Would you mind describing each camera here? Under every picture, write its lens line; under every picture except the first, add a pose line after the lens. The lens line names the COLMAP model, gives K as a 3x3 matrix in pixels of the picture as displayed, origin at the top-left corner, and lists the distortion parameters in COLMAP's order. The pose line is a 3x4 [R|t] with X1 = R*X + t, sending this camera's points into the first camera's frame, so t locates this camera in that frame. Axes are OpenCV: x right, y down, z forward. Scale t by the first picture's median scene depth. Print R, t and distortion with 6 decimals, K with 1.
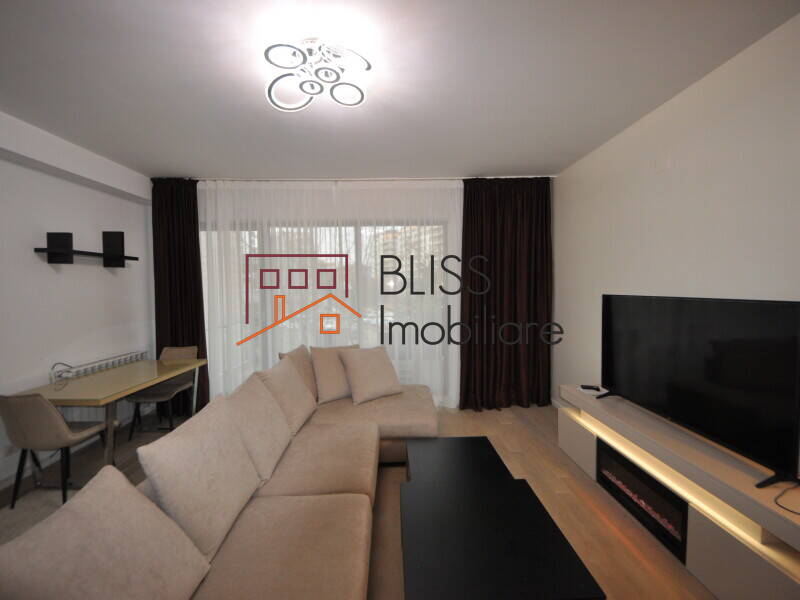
lens RADIAL K [[318.7, 0, 393.6], [0, 318.7, 304.7], [0, 0, 1]] dist [0.020842, -0.020910]
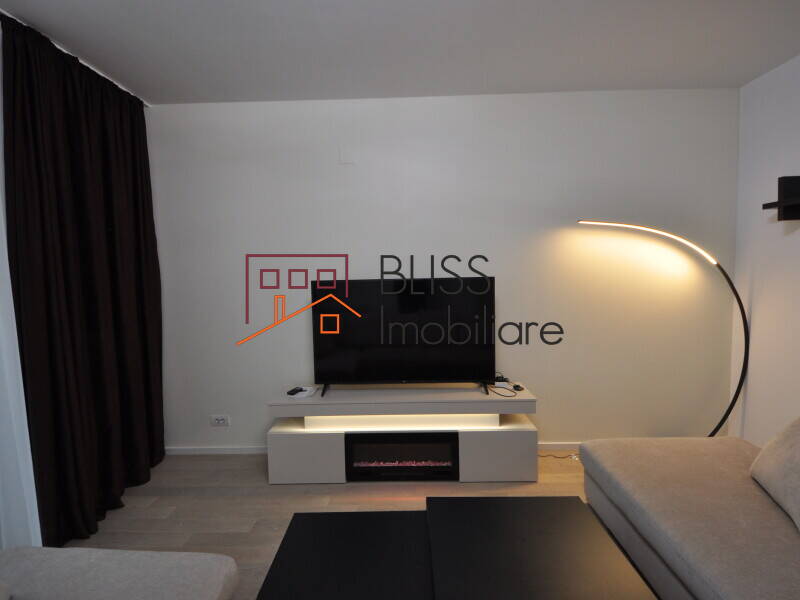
lens RADIAL K [[318.9, 0, 400.0], [0, 318.9, 300.0], [0, 0, 1]] dist [0.000673, 0.000039]
pose [[0.038588, -0.063873, 0.997212, -0.216494], [0.071083, 0.995602, 0.061019, -0.011288], [-0.996724, 0.068530, 0.042958, 0.686307]]
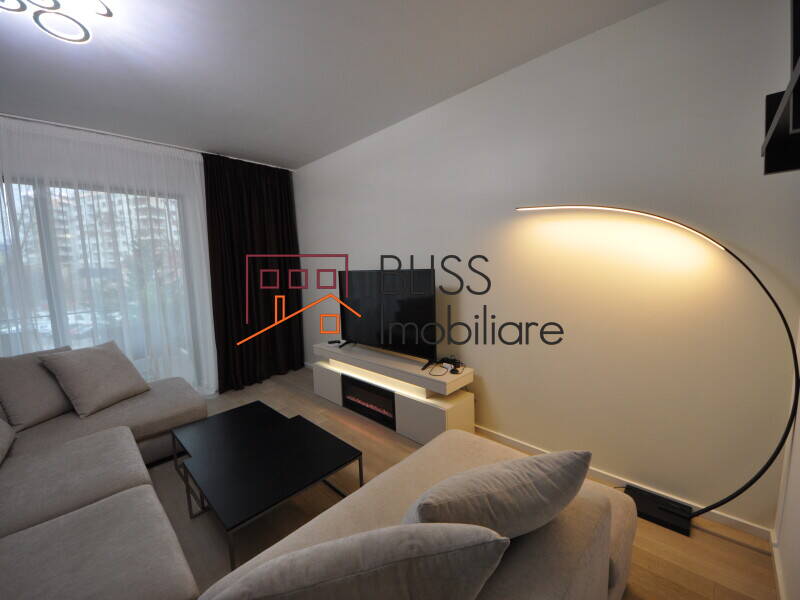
lens RADIAL K [[318.7, 0, 393.6], [0, 318.7, 304.7], [0, 0, 1]] dist [0.020842, -0.020910]
pose [[0.712315, -0.086253, 0.696540, -0.119330], [0.054297, 0.996218, 0.067836, 0.030594], [-0.699756, -0.010500, 0.714304, -0.115611]]
